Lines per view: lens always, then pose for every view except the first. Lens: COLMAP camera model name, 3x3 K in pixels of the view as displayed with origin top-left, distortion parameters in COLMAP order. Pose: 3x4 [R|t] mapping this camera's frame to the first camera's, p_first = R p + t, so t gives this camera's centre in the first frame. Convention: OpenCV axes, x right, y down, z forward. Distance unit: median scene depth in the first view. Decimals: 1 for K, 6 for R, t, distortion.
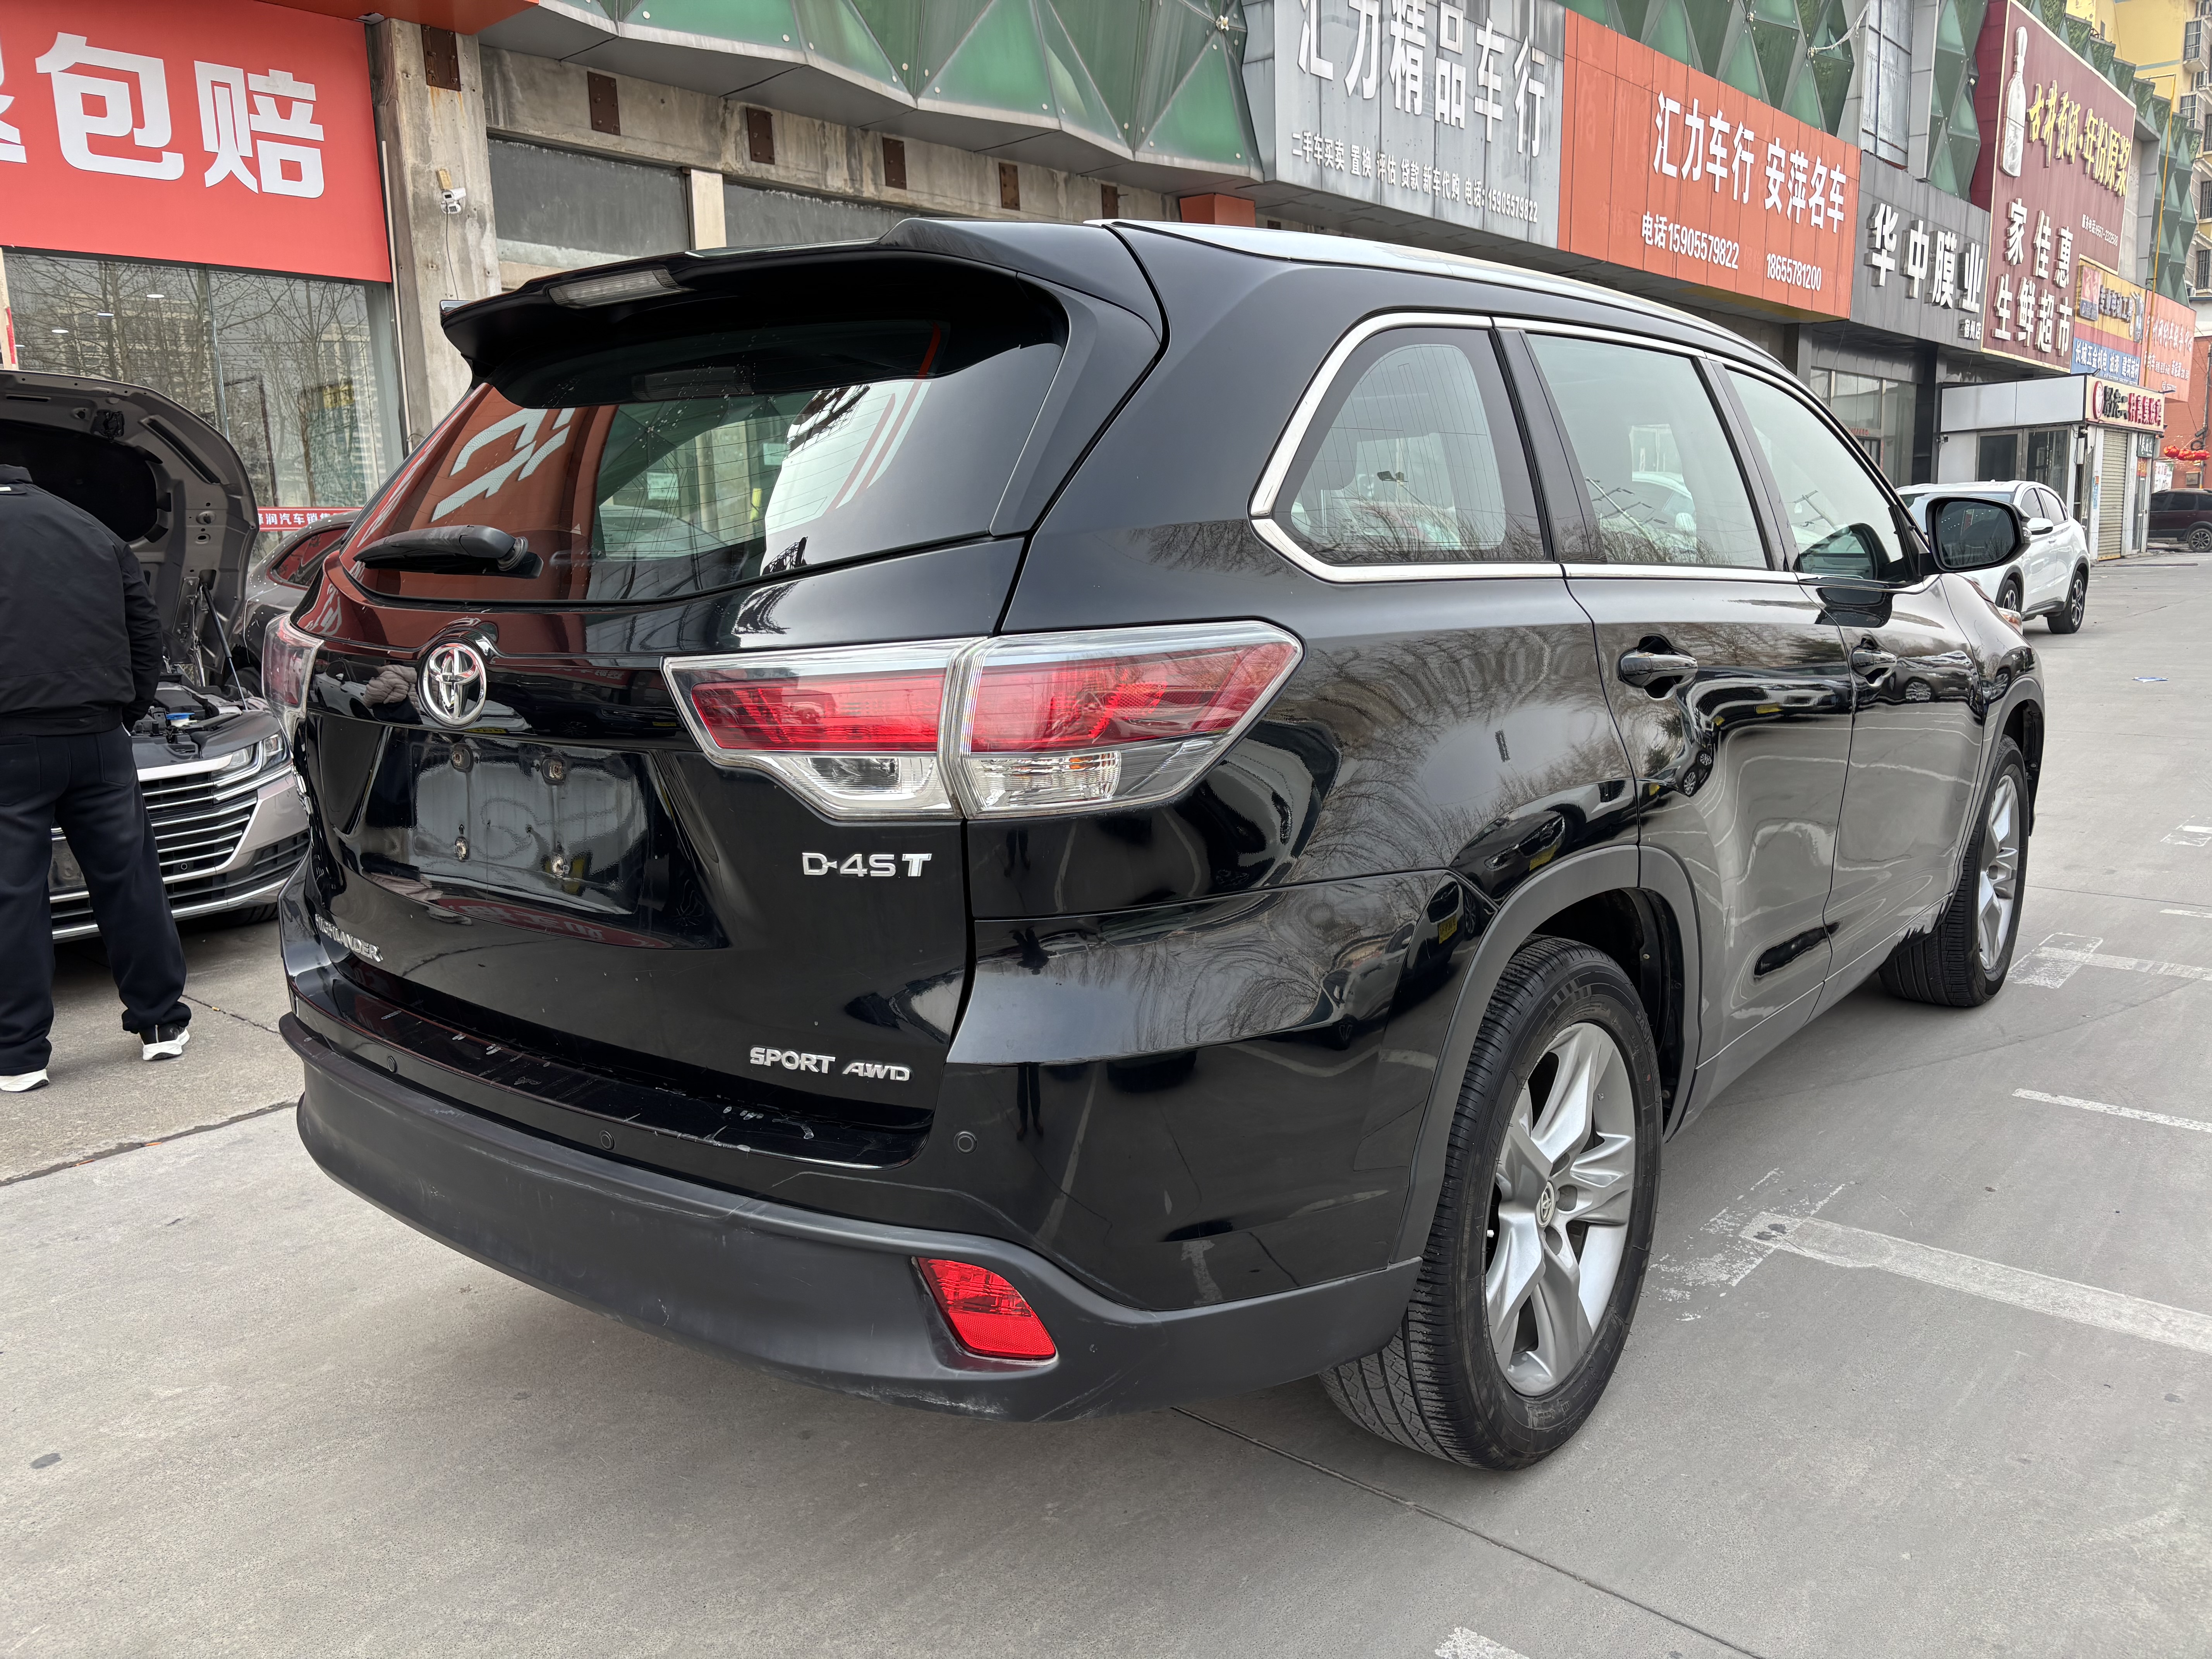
lens RADIAL K [[1676.5, 0, 1096.7], [0, 1676.5, 833.0], [0, 0, 1]] dist [0.059700, -0.071928]
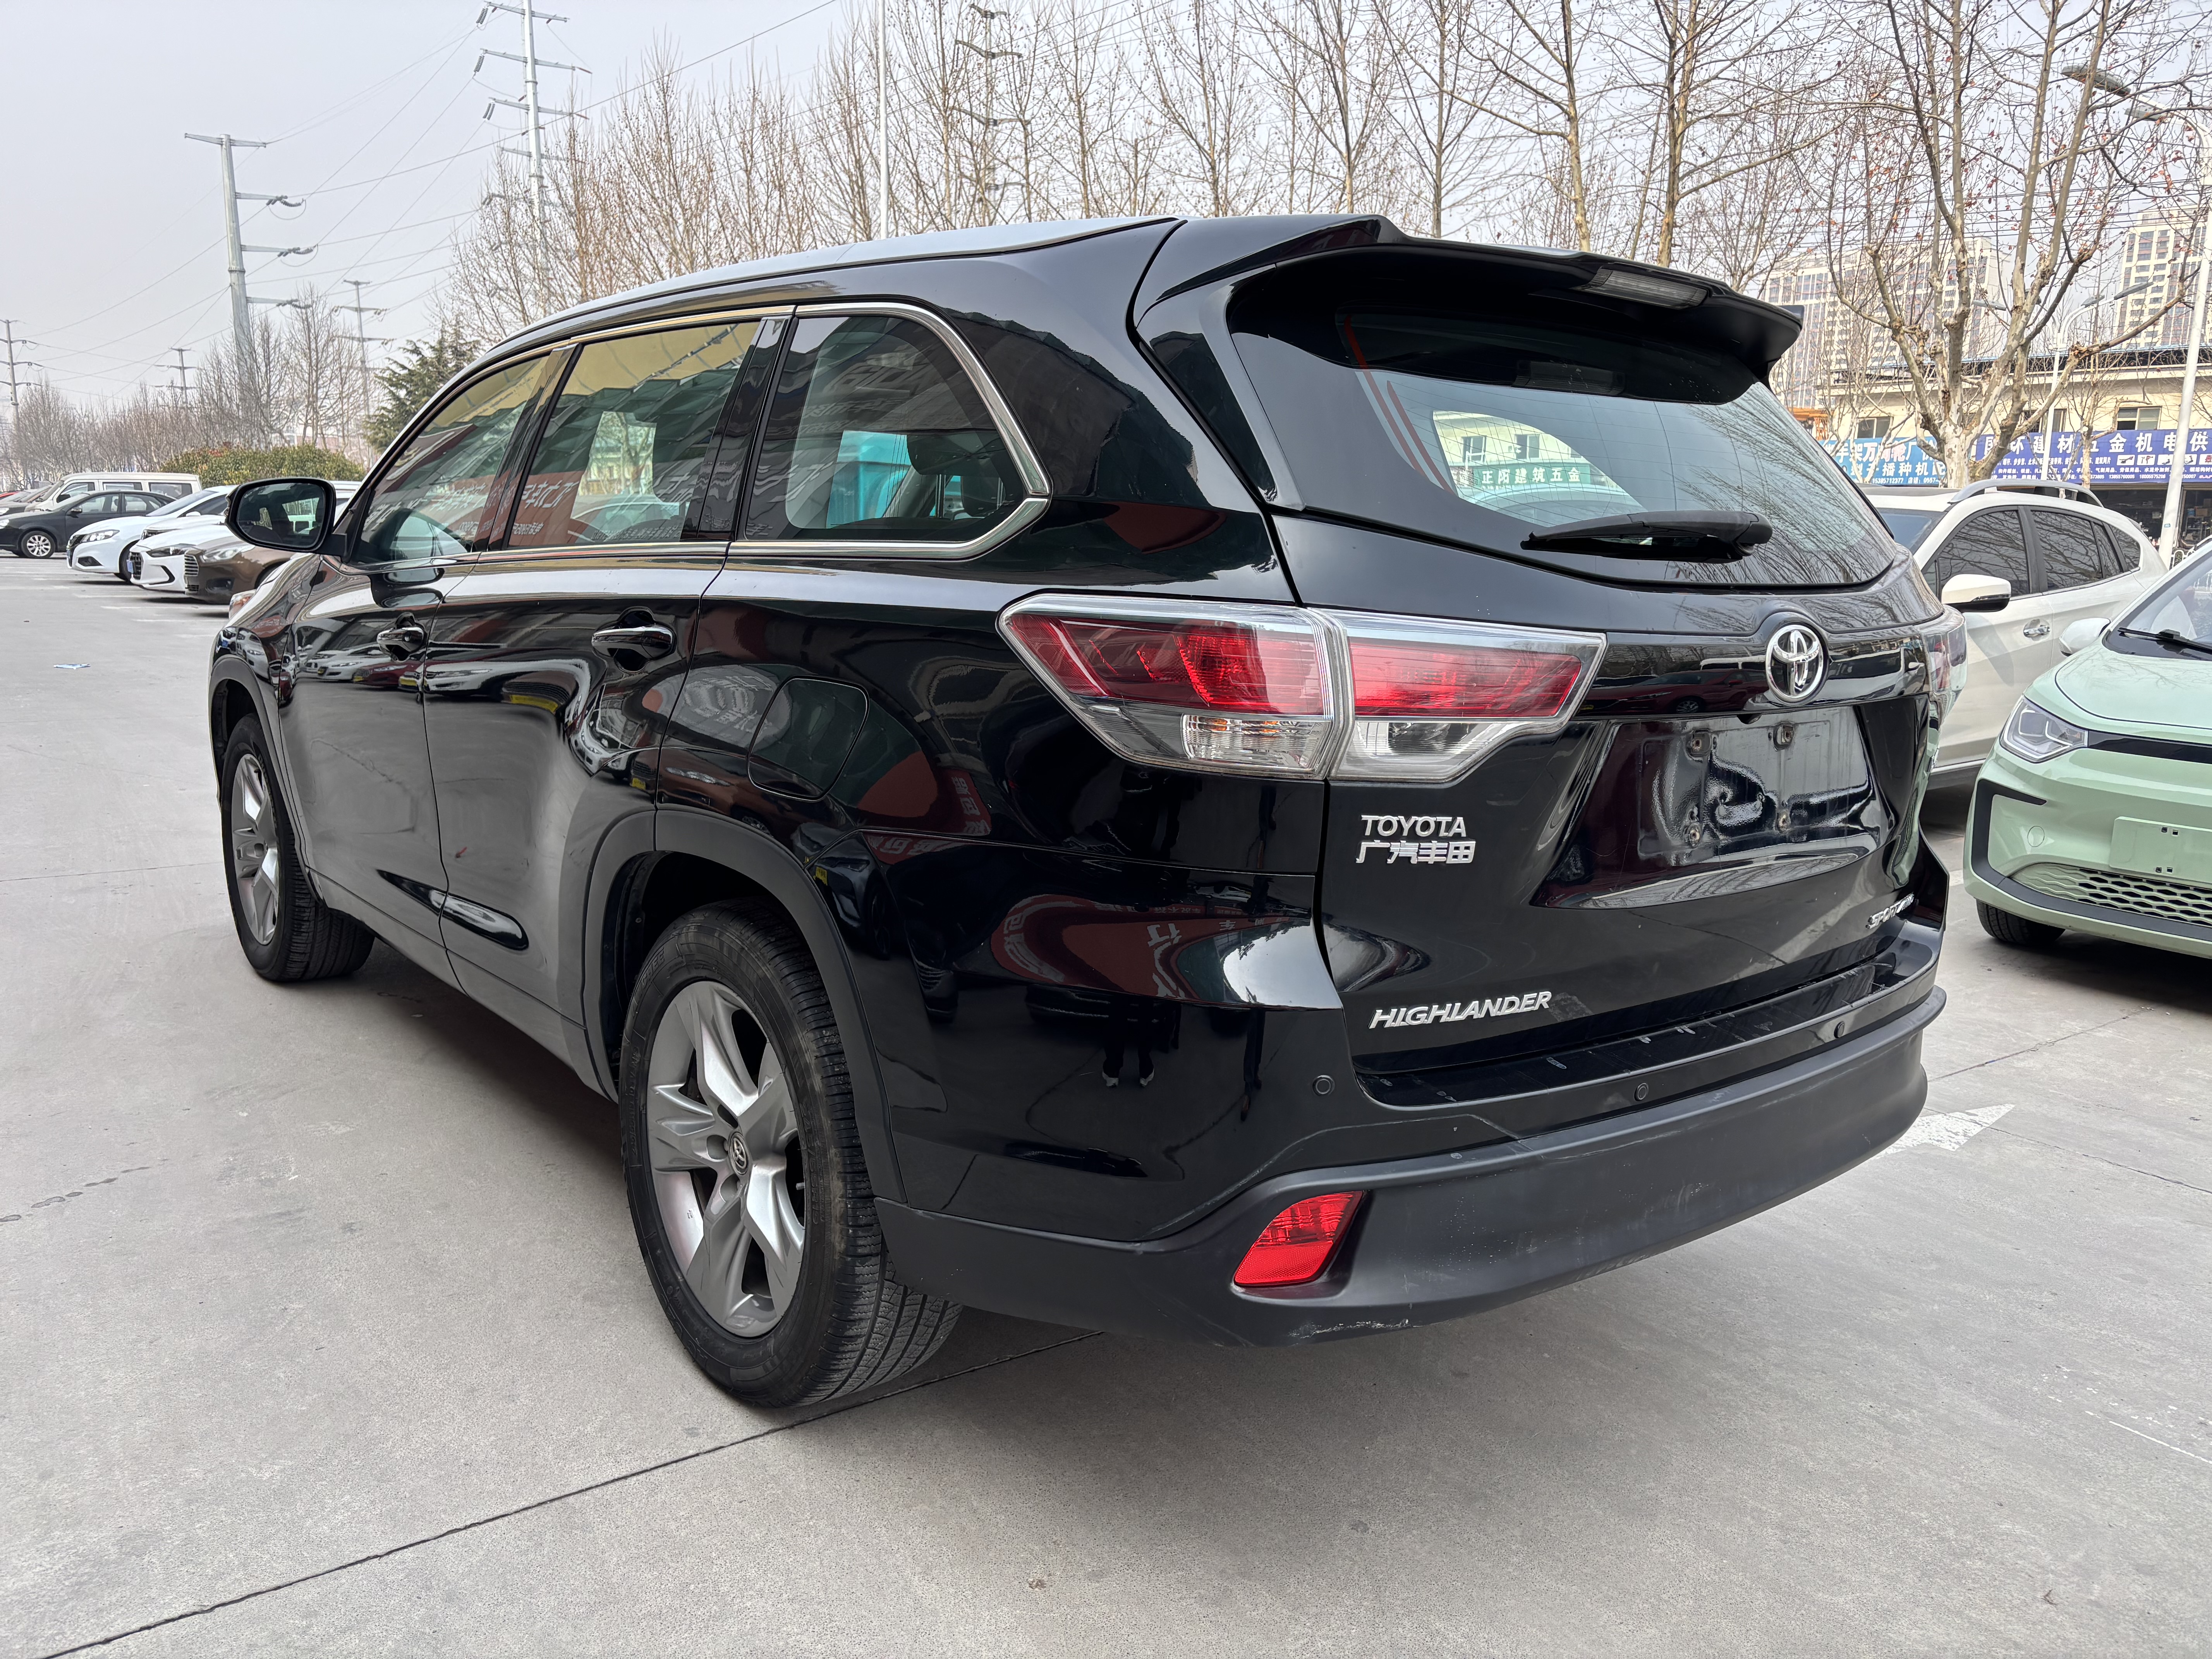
lens RADIAL K [[1662.4, 0, 1116.8], [0, 1662.4, 833.7], [0, 0, 1]] dist [0.094077, -0.106548]
pose [[0.209886, -0.148753, 0.966344, -0.119848], [0.141297, 0.982598, 0.120566, -0.013560], [-0.967462, 0.111236, 0.227252, 0.094033]]
